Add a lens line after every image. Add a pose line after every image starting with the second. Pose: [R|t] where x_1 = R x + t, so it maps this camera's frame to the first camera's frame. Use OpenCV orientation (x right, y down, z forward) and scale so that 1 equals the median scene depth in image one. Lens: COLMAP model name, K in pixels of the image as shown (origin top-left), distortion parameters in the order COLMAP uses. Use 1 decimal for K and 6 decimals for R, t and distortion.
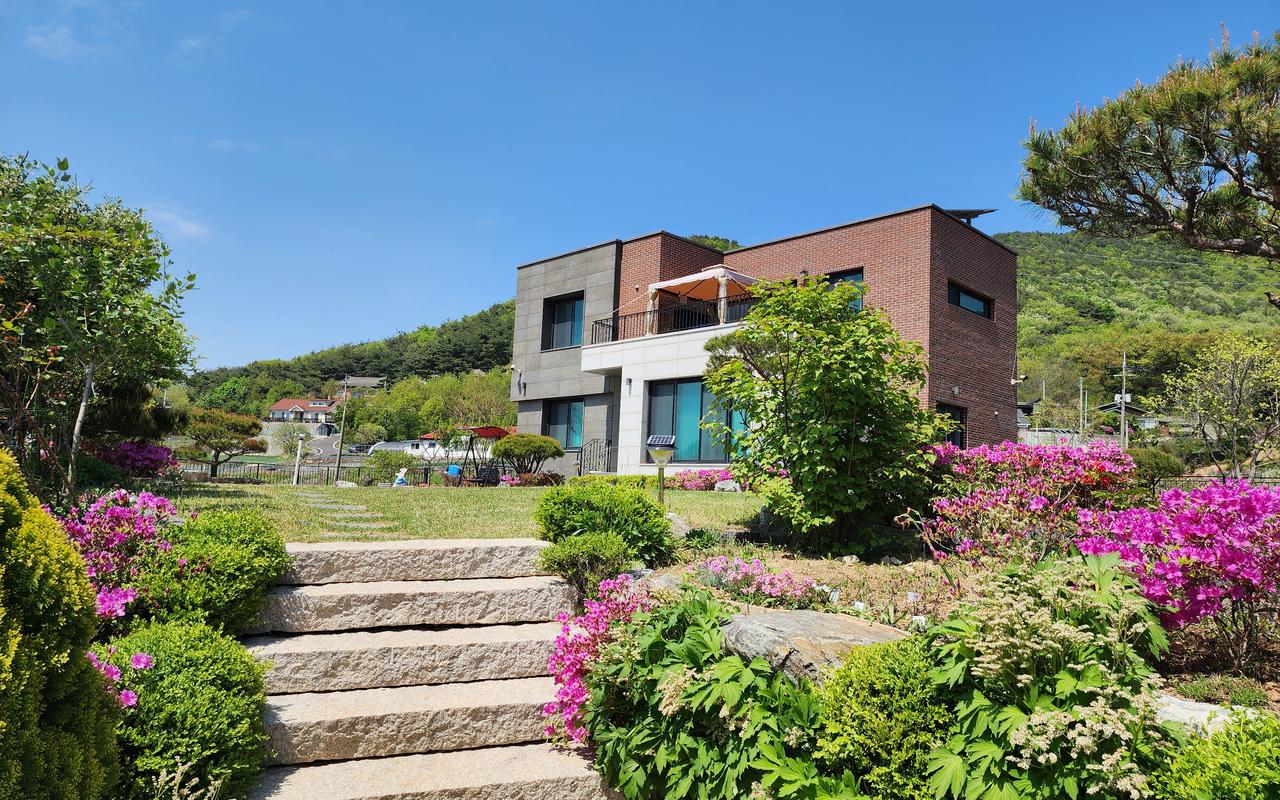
lens RADIAL K [[859.9, 0, 641.5], [0, 859.9, 403.7], [0, 0, 1]] dist [0.002627, 0.000144]
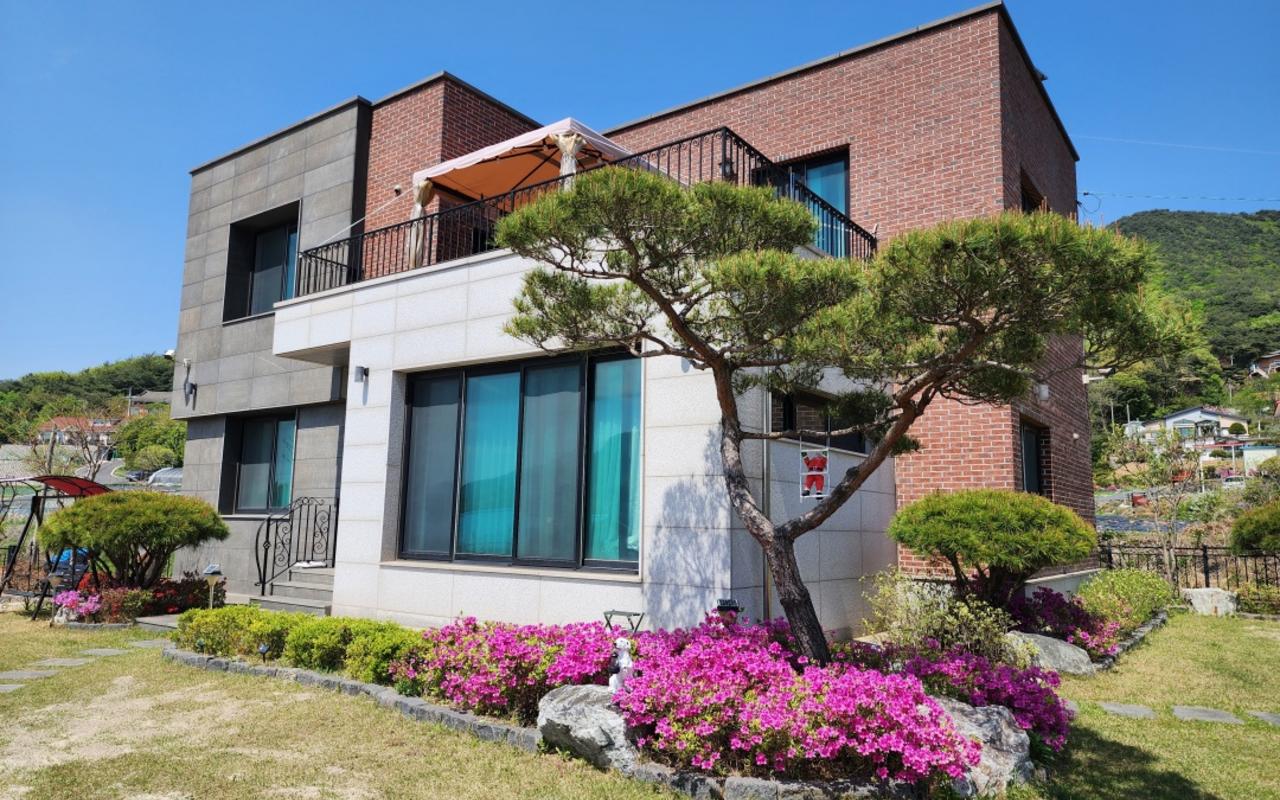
lens RADIAL K [[859.9, 0, 641.0], [0, 859.9, 403.0], [0, 0, 1]] dist [0.002627, 0.000144]
pose [[0.985646, -0.005773, 0.168726, 0.047265], [0.008756, 0.999818, -0.016937, -0.001562], [-0.168598, 0.018171, 0.985517, 0.471426]]
